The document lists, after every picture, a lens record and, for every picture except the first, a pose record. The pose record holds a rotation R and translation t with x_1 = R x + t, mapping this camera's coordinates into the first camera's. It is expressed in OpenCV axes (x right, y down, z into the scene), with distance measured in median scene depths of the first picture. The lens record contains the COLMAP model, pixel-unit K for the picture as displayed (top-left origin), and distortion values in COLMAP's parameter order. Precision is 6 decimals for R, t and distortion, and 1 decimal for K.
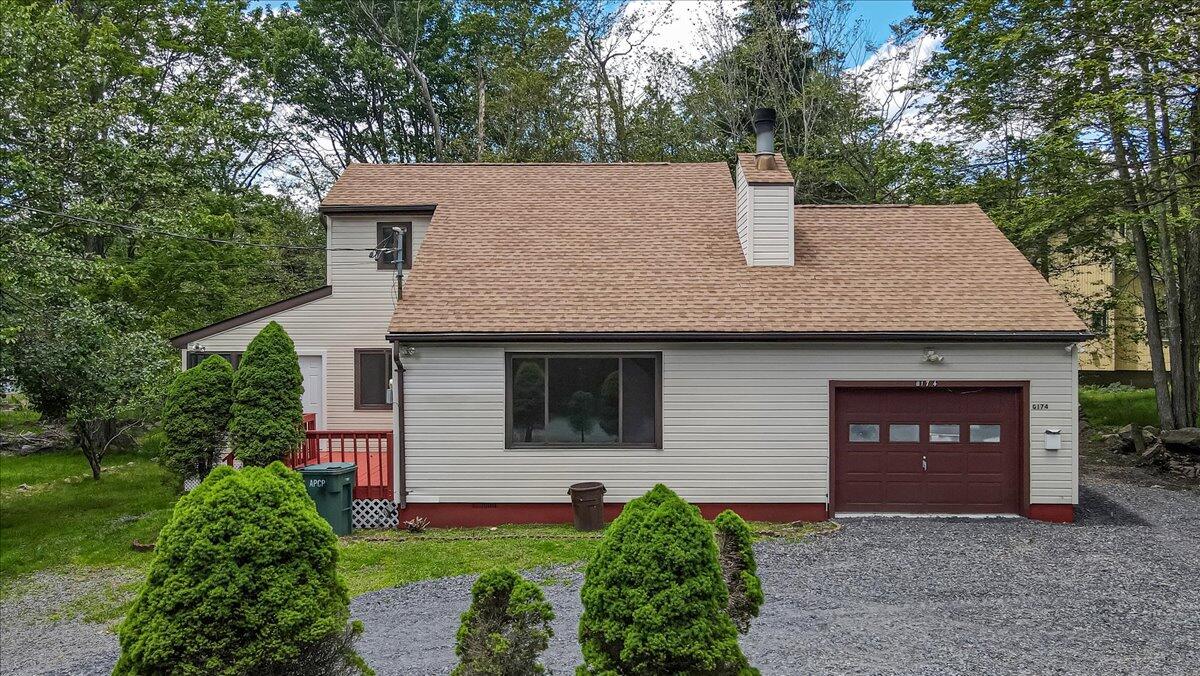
lens RADIAL K [[886.2, 0, 600.0], [0, 886.2, 338.0], [0, 0, 1]] dist [-0.003367, 0.043322]
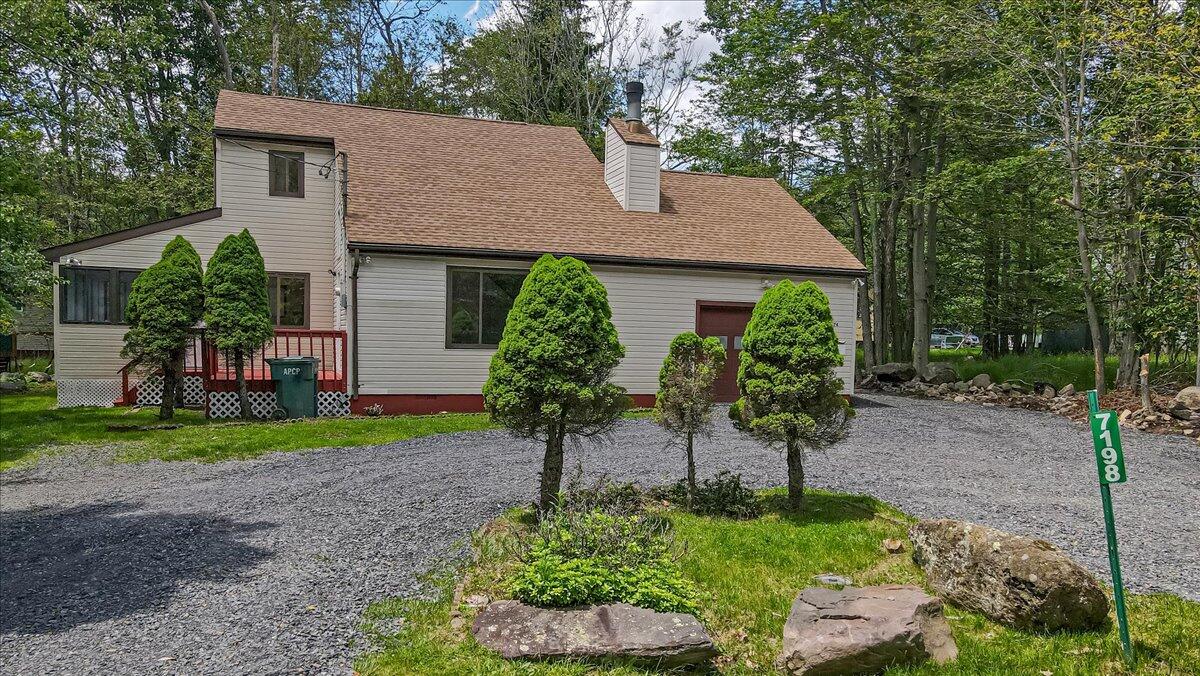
lens RADIAL K [[912.2, 0, 598.1], [0, 912.2, 384.2], [0, 0, 1]] dist [0.028621, 0.006015]
pose [[0.939265, 0.003545, 0.343173, -0.332683], [-0.021614, 0.998573, 0.048841, 0.108695], [-0.342510, -0.053292, 0.938001, -0.208052]]
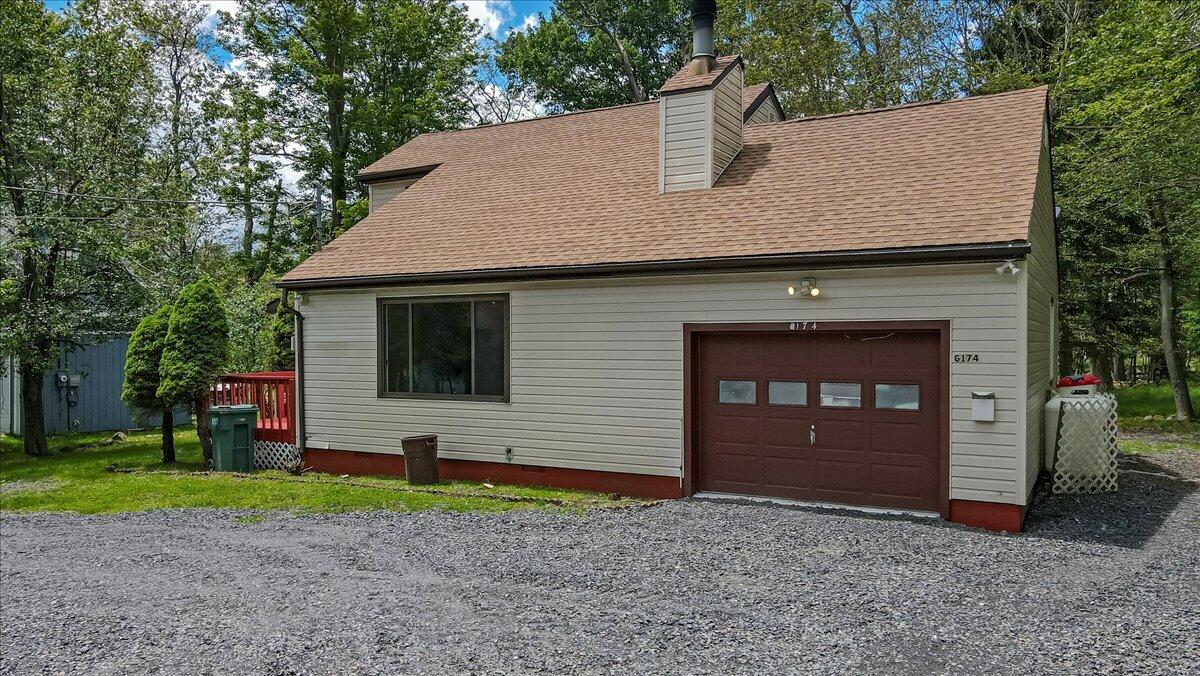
lens RADIAL K [[886.2, 0, 600.0], [0, 886.2, 338.0], [0, 0, 1]] dist [-0.003367, 0.043322]
pose [[0.875637, -0.003086, -0.482961, 0.575836], [0.002636, 0.999995, -0.001610, 0.061882], [0.482963, 0.000136, 0.875641, 0.267360]]
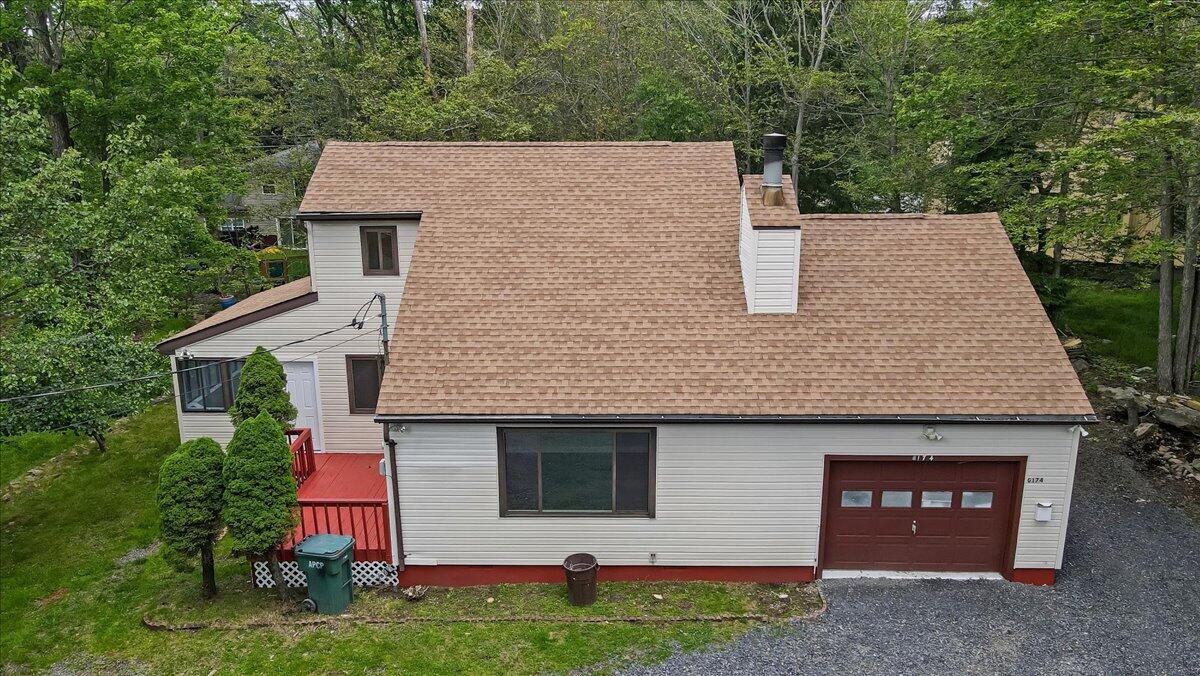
lens RADIAL K [[886.2, 0, 600.0], [0, 886.2, 338.0], [0, 0, 1]] dist [-0.003367, 0.043322]
pose [[0.999991, 0.000171, -0.004331, 0.011772], [0.000915, 0.968378, 0.249484, -0.324683], [0.004237, -0.249486, 0.968369, 0.072717]]
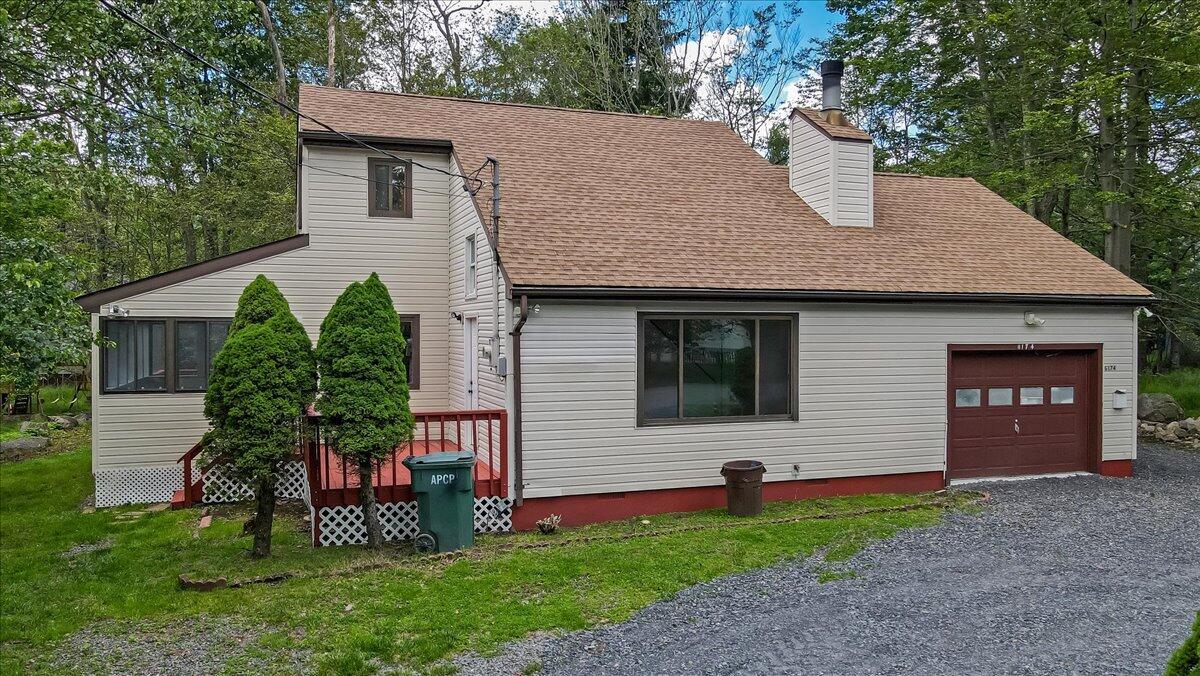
lens RADIAL K [[886.2, 0, 600.0], [0, 886.2, 338.0], [0, 0, 1]] dist [-0.003367, 0.043322]
pose [[0.938257, -0.002148, 0.345931, -0.430626], [-0.001272, 0.999953, 0.009661, 0.032477], [-0.345936, -0.009505, 0.938210, 0.222960]]
